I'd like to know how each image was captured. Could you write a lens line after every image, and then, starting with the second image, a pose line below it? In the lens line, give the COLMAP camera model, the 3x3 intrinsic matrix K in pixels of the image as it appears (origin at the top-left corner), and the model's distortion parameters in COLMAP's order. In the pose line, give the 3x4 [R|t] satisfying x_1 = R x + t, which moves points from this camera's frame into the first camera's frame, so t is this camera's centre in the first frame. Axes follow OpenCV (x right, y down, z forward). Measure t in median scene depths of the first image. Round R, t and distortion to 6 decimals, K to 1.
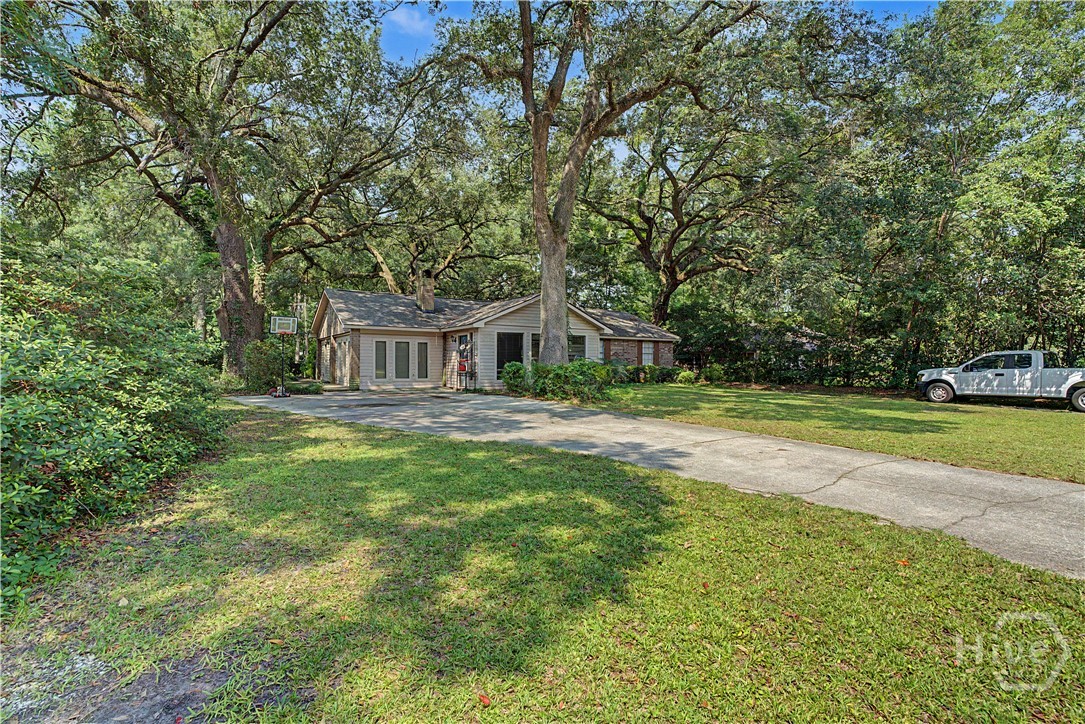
lens RADIAL K [[474.2, 0, 541.4], [0, 474.2, 360.1], [0, 0, 1]] dist [-0.015942, 0.000600]
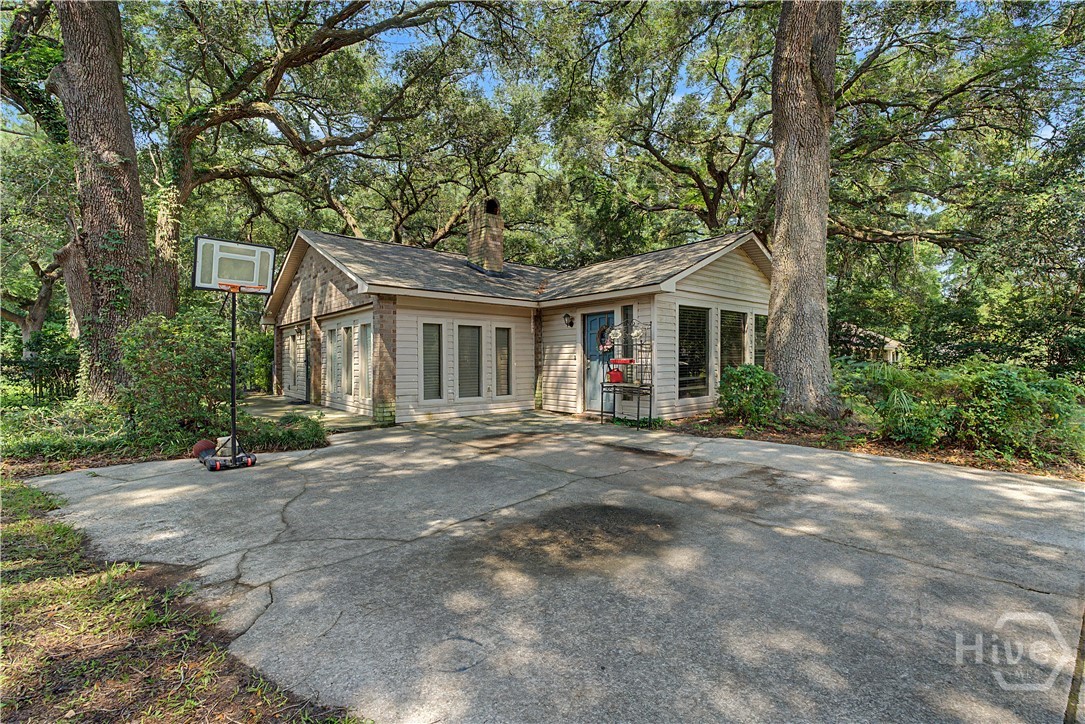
lens RADIAL K [[474.2, 0, 542.3], [0, 474.2, 362.9], [0, 0, 1]] dist [-0.015942, 0.000600]
pose [[0.992288, -0.008503, 0.123665, -0.264447], [0.007336, 0.999924, 0.009888, -0.002371], [-0.123739, -0.008904, 0.992275, 0.453663]]
